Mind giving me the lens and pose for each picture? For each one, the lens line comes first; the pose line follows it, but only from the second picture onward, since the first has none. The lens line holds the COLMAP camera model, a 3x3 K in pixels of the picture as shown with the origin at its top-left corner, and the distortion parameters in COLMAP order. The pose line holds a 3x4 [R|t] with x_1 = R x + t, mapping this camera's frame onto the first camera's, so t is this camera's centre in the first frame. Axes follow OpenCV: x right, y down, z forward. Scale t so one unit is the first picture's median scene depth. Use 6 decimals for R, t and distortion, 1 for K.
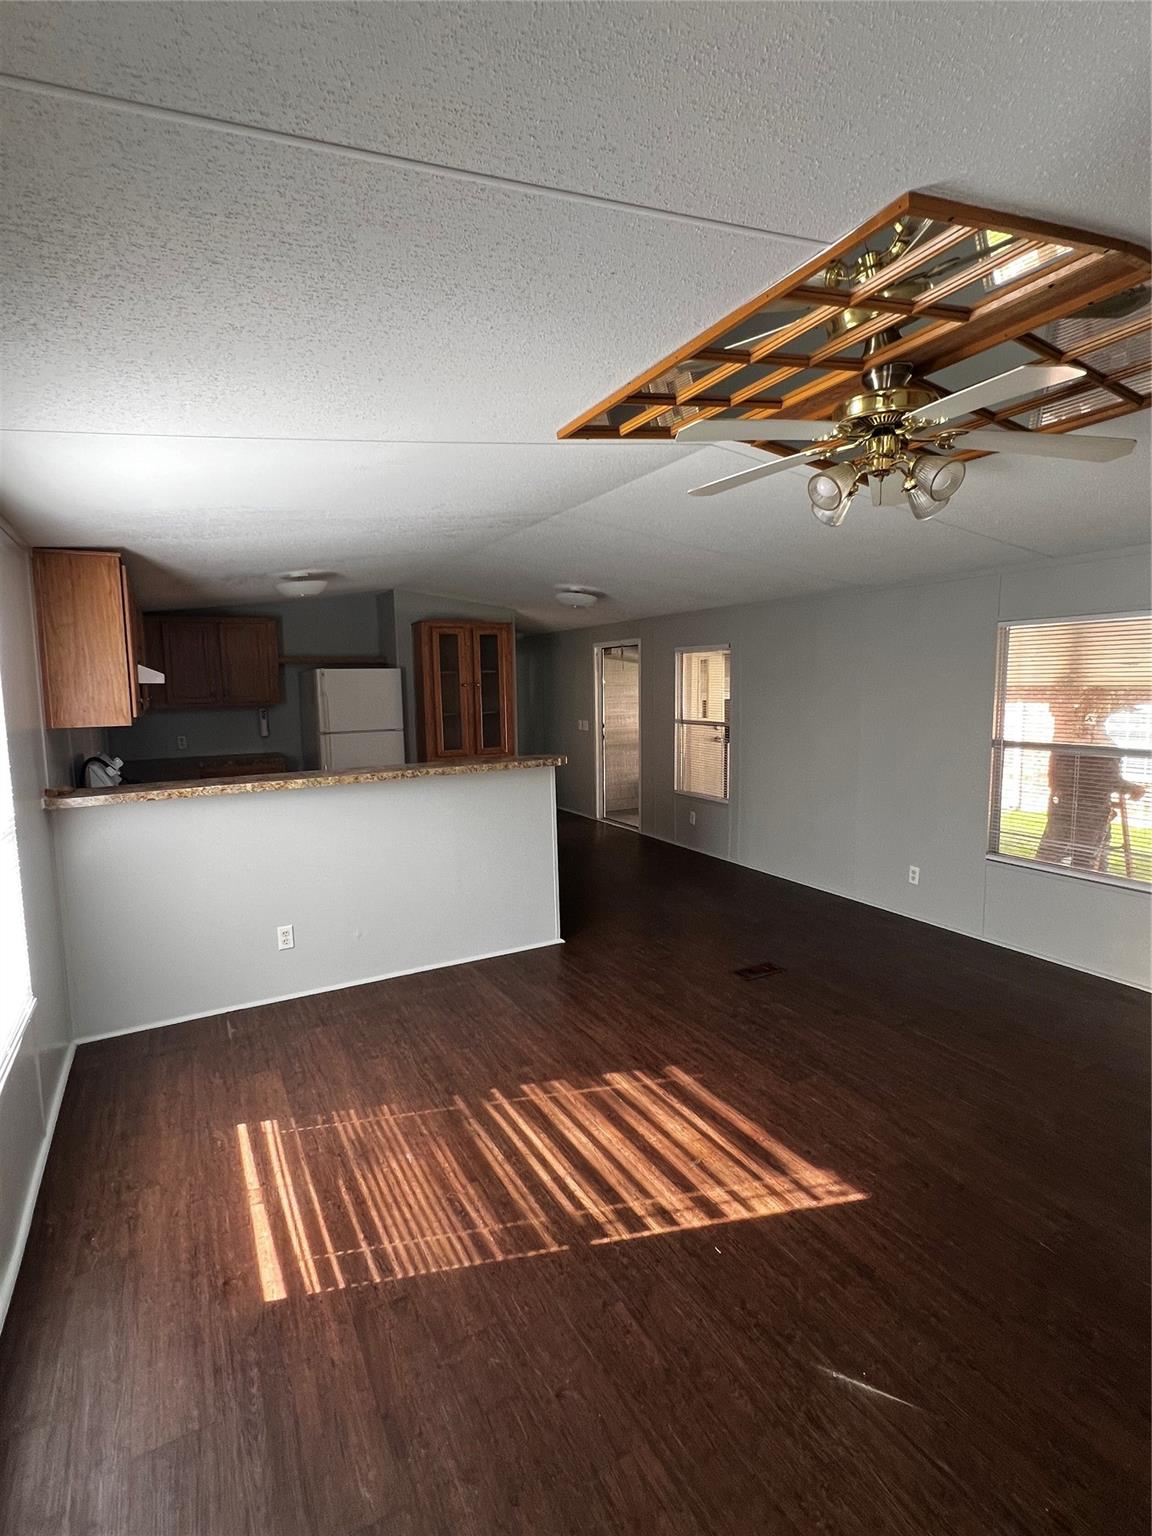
lens RADIAL K [[725.4, 0, 578.1], [0, 725.4, 765.9], [0, 0, 1]] dist [0.000040, -0.000022]
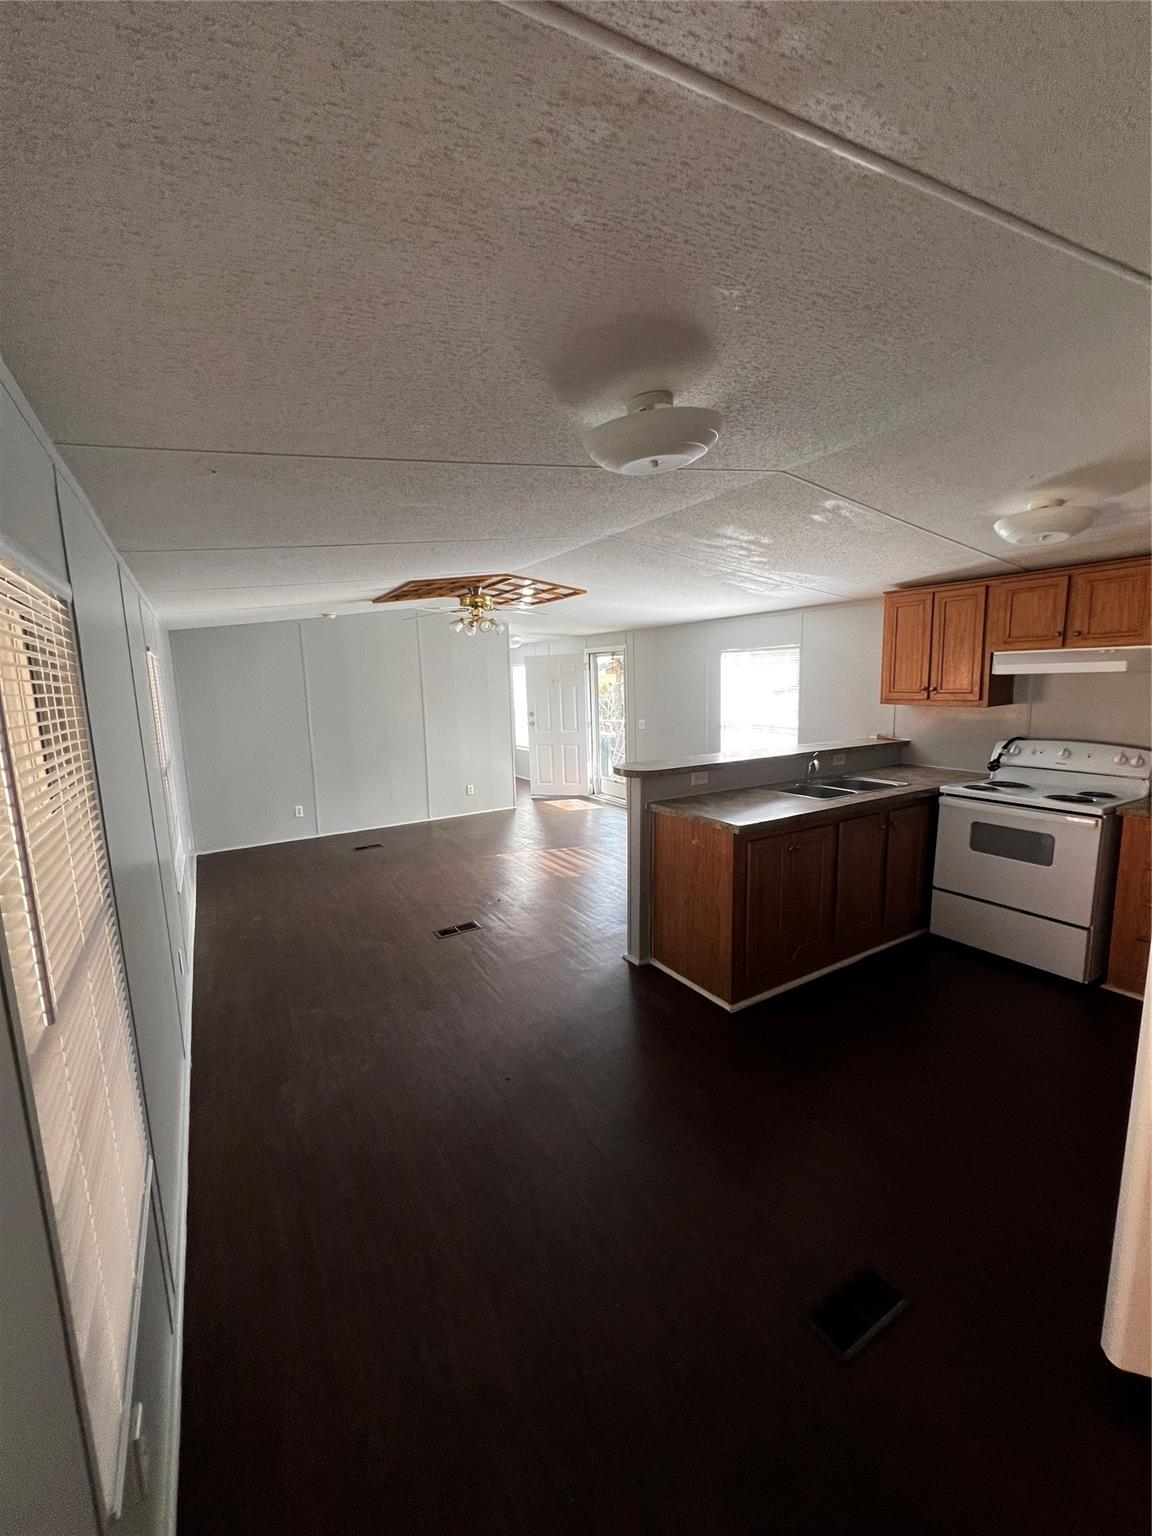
lens RADIAL K [[614.0, 0, 575.0], [0, 614.0, 770.4], [0, 0, 1]] dist [0.000074, 0.000009]
pose [[-0.998744, 0.041445, -0.028145, 0.113786], [0.032610, 0.964302, 0.262788, -0.428476], [0.038032, 0.261541, -0.964443, 3.384304]]
